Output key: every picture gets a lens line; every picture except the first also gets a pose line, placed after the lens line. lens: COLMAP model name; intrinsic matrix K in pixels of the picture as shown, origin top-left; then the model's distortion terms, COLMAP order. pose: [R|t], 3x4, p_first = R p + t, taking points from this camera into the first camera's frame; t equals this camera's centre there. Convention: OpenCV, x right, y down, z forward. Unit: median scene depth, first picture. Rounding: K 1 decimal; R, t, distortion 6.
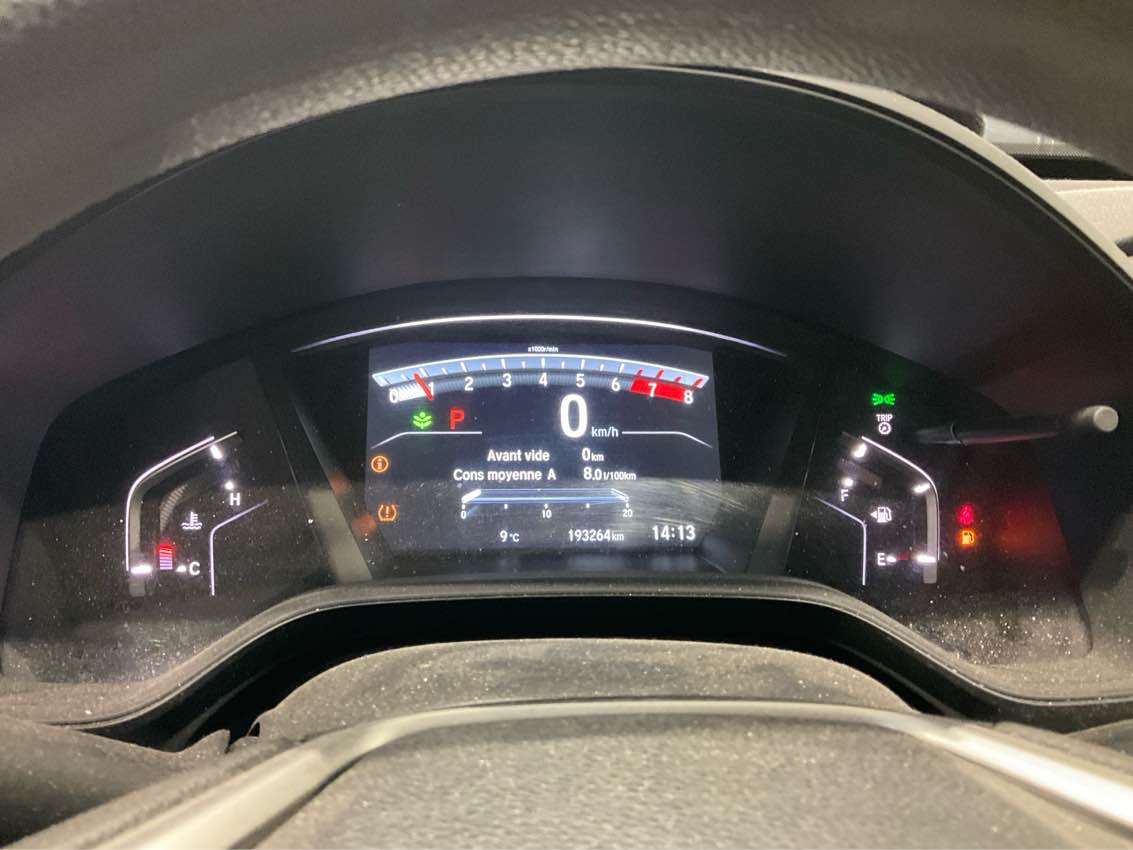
lens RADIAL K [[977.2, 0, 566.5], [0, 977.2, 425.0], [0, 0, 1]] dist [0.074537, -0.166360]
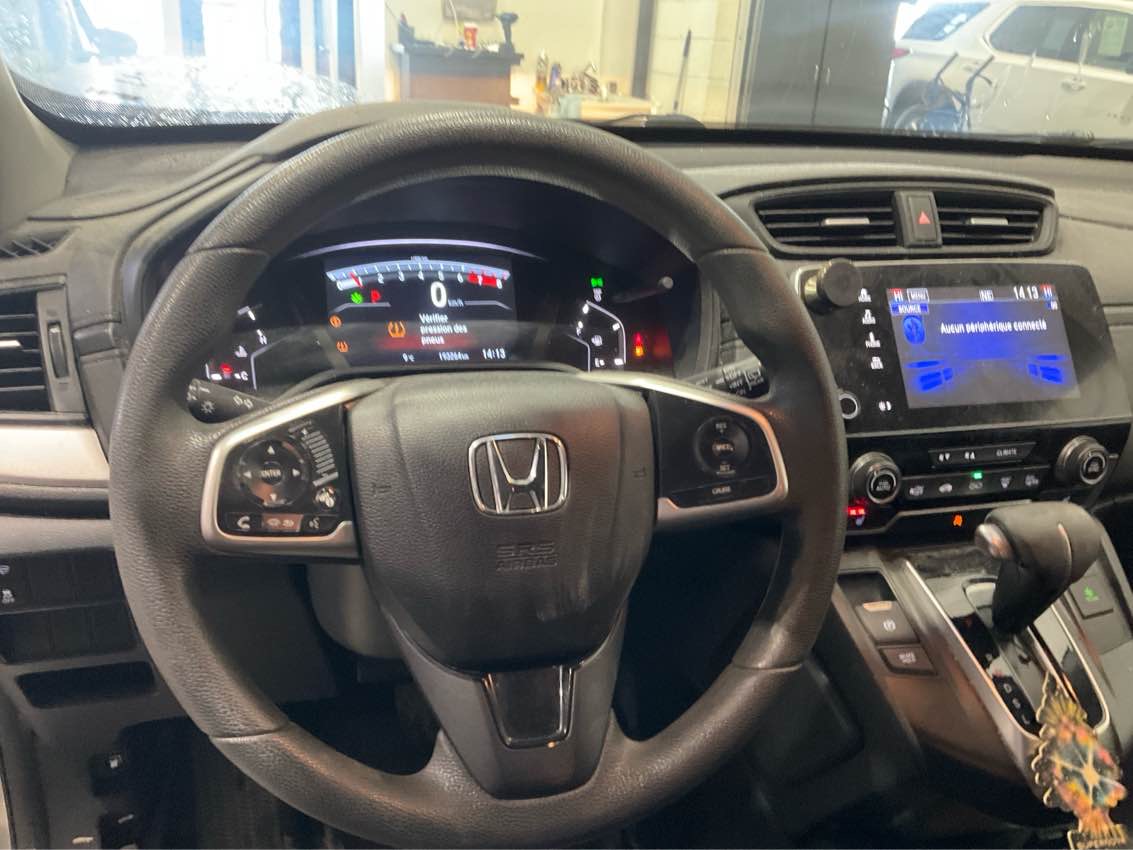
lens RADIAL K [[977.2, 0, 566.5], [0, 977.2, 425.0], [0, 0, 1]] dist [0.074537, -0.166360]
pose [[0.982513, -0.043769, 0.180975, -0.102501], [0.028998, 0.996088, 0.083471, 0.089984], [-0.183921, -0.076763, 0.979939, -0.905281]]
